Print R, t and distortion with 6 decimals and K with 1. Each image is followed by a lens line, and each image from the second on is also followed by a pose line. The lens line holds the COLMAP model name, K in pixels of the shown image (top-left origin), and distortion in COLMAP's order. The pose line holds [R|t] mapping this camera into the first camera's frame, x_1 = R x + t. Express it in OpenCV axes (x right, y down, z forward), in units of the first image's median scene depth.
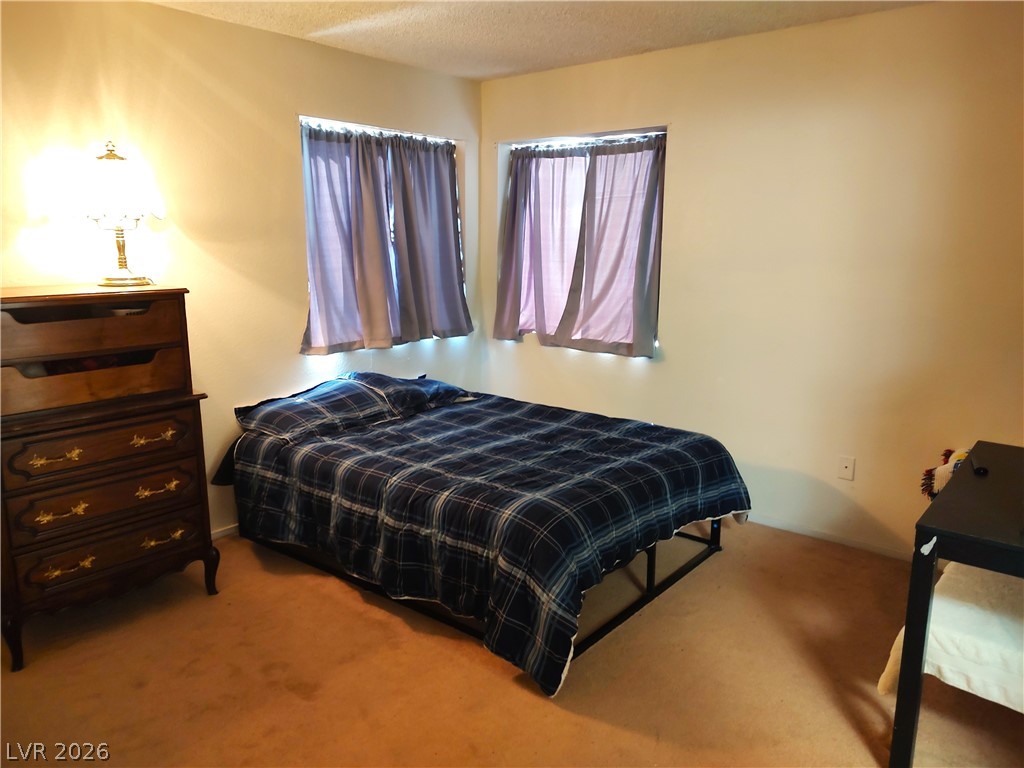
lens RADIAL K [[734.6, 0, 518.3], [0, 734.6, 384.6], [0, 0, 1]] dist [0.039126, -0.040695]
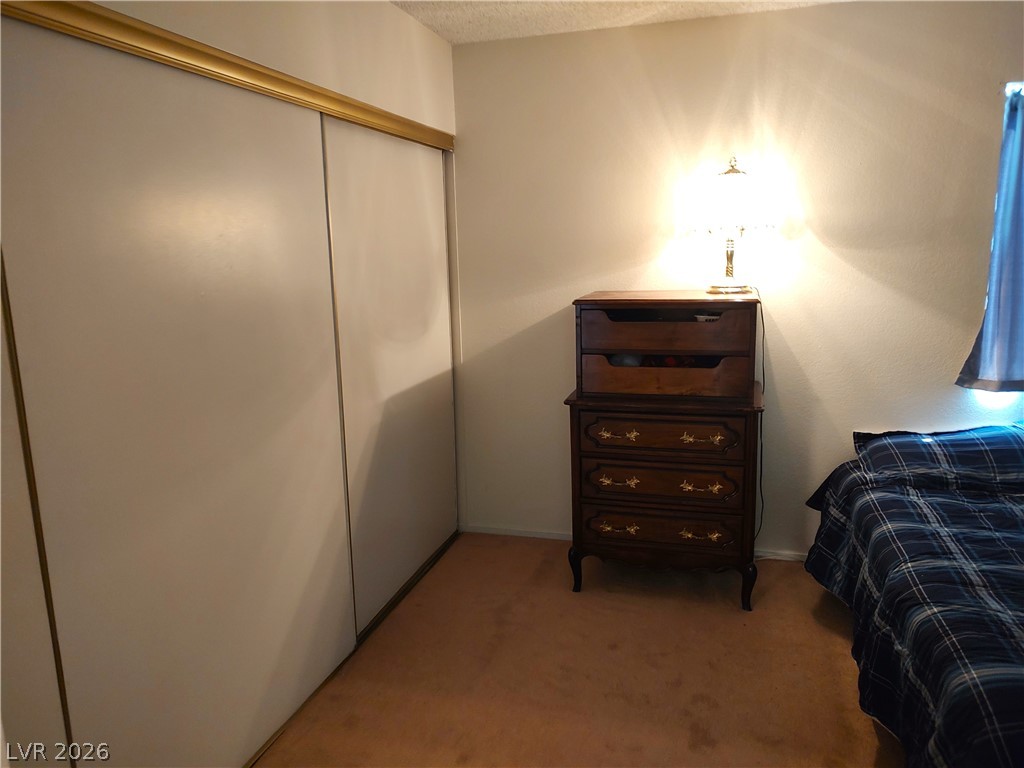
lens RADIAL K [[734.6, 0, 518.3], [0, 734.6, 384.6], [0, 0, 1]] dist [0.039126, -0.040695]
pose [[0.398243, 0.158801, -0.903429, 0.325064], [-0.154461, 0.982446, 0.104602, -0.070014], [0.904182, 0.097887, 0.415781, 0.307143]]
